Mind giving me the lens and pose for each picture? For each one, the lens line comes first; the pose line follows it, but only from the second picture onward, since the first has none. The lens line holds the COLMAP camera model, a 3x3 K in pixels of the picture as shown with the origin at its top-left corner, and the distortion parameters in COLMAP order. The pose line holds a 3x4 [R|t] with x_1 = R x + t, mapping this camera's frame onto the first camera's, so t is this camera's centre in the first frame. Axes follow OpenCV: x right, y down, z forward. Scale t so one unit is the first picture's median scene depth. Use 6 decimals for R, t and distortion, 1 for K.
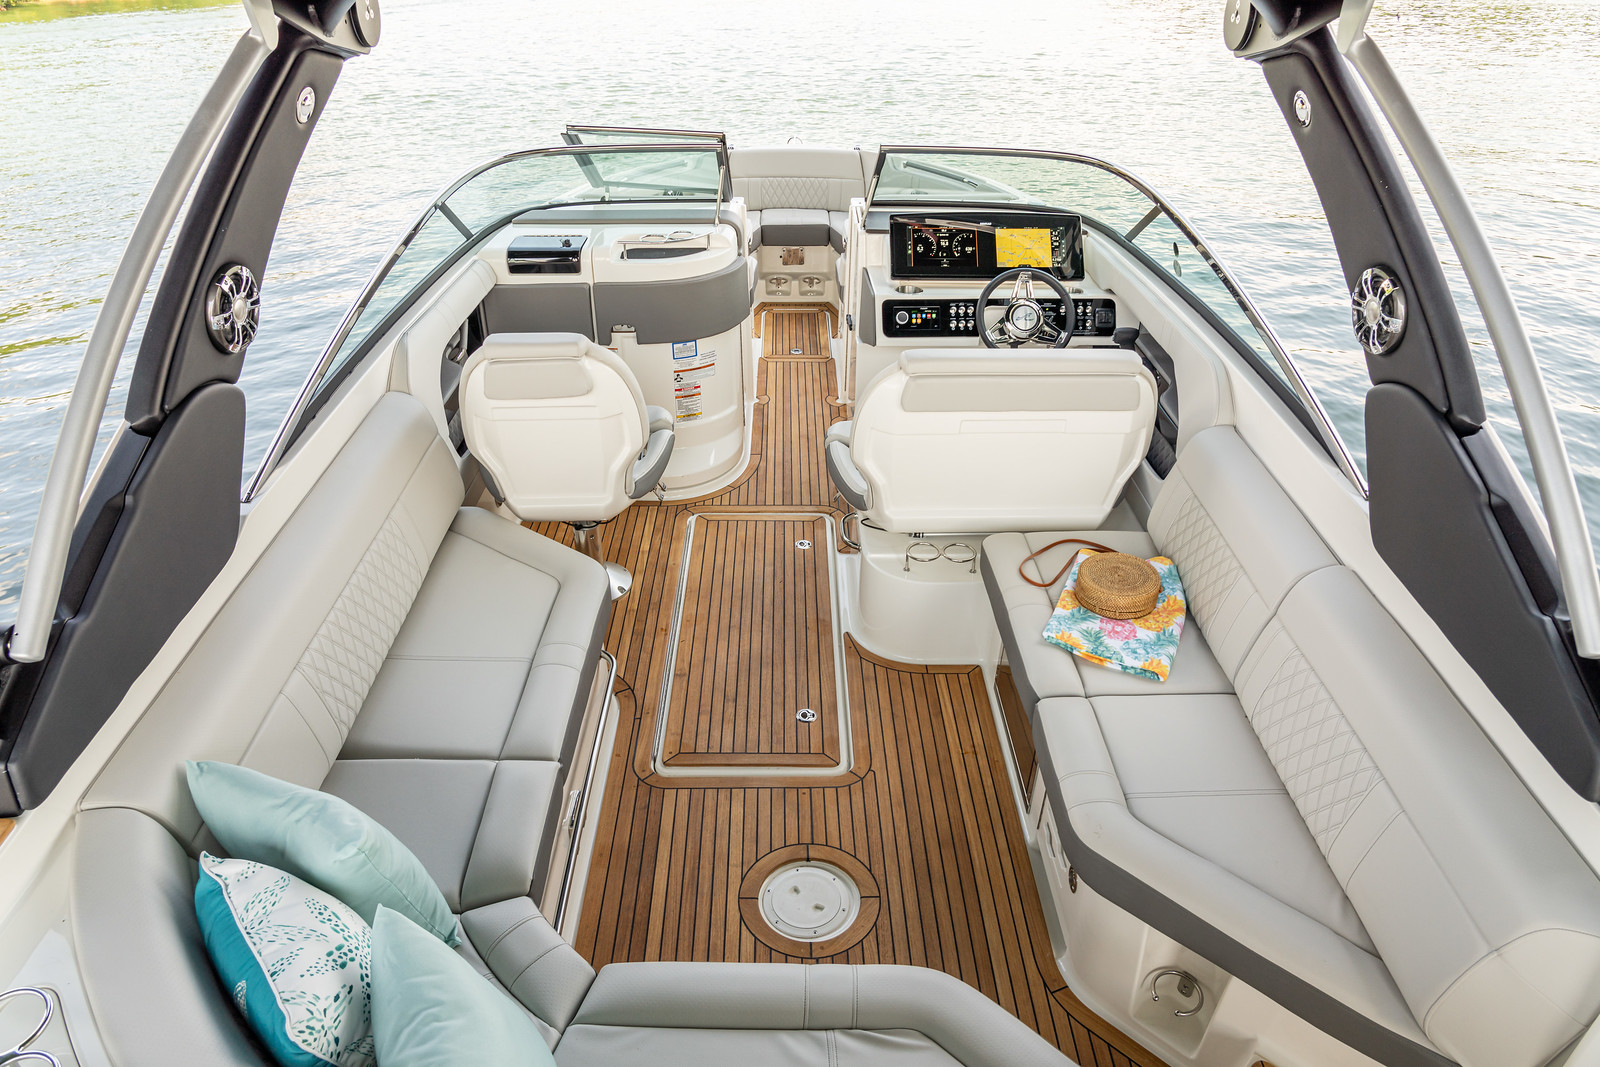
lens RADIAL K [[1082.8, 0, 800.7], [0, 1082.8, 512.6], [0, 0, 1]] dist [-0.023557, 0.004628]
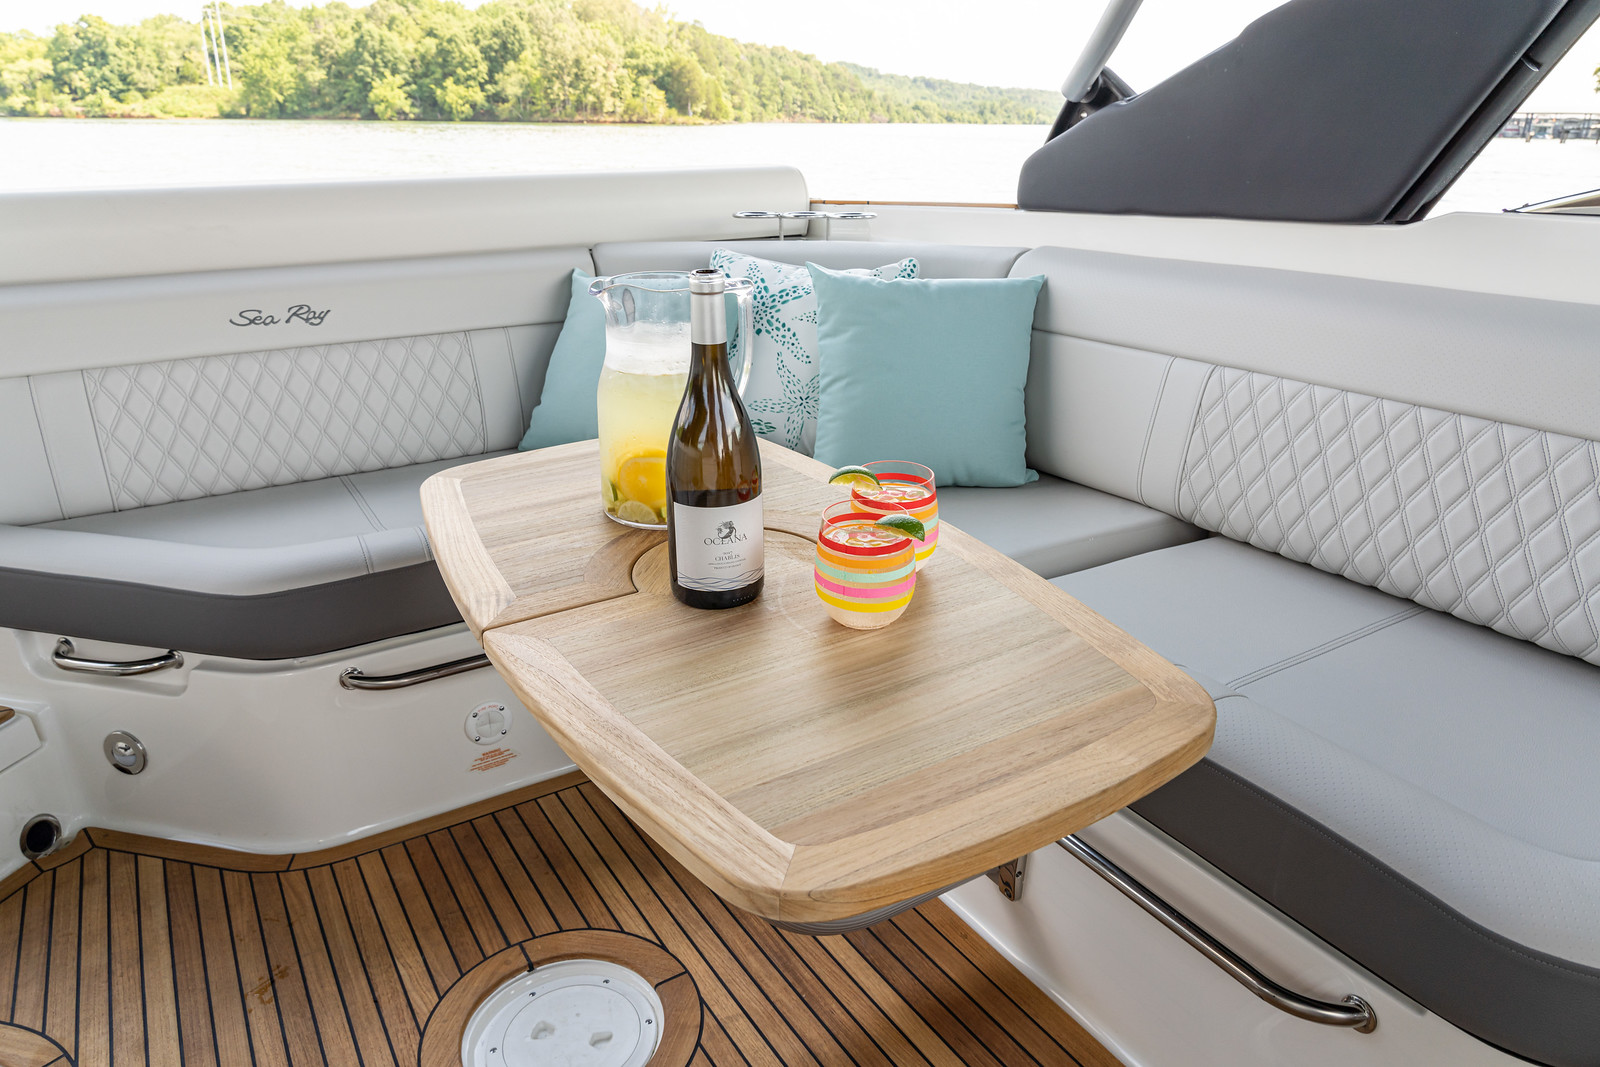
lens RADIAL K [[1082.8, 0, 800.7], [0, 1082.8, 512.6], [0, 0, 1]] dist [-0.023557, 0.004628]
pose [[-0.860666, 0.176835, -0.477476, 0.092492], [-0.252572, 0.665975, 0.701915, -0.159233], [0.442110, 0.724711, -0.528519, 0.945405]]
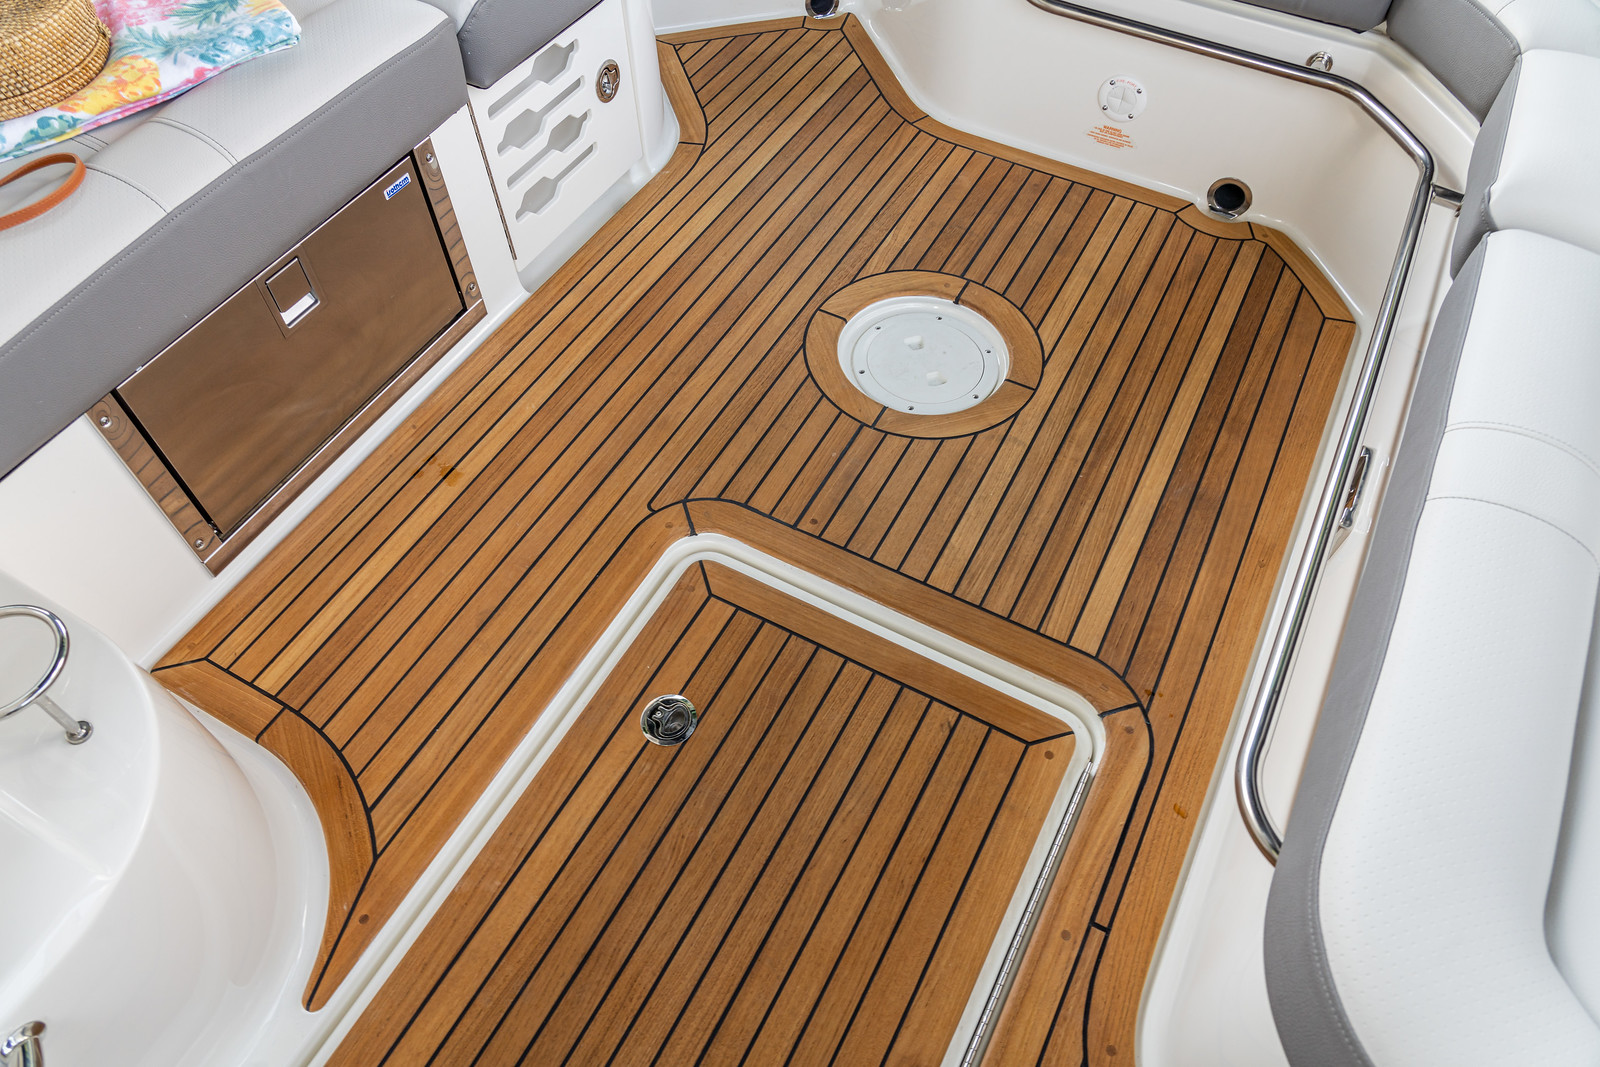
lens RADIAL K [[1068.6, 0, 809.1], [0, 1068.6, 520.8], [0, 0, 1]] dist [-0.022455, 0.003266]
pose [[-0.875716, -0.397668, 0.273827, -0.111688], [0.226387, 0.162743, 0.960346, -0.169341], [-0.426462, 0.902981, -0.052490, 0.944831]]
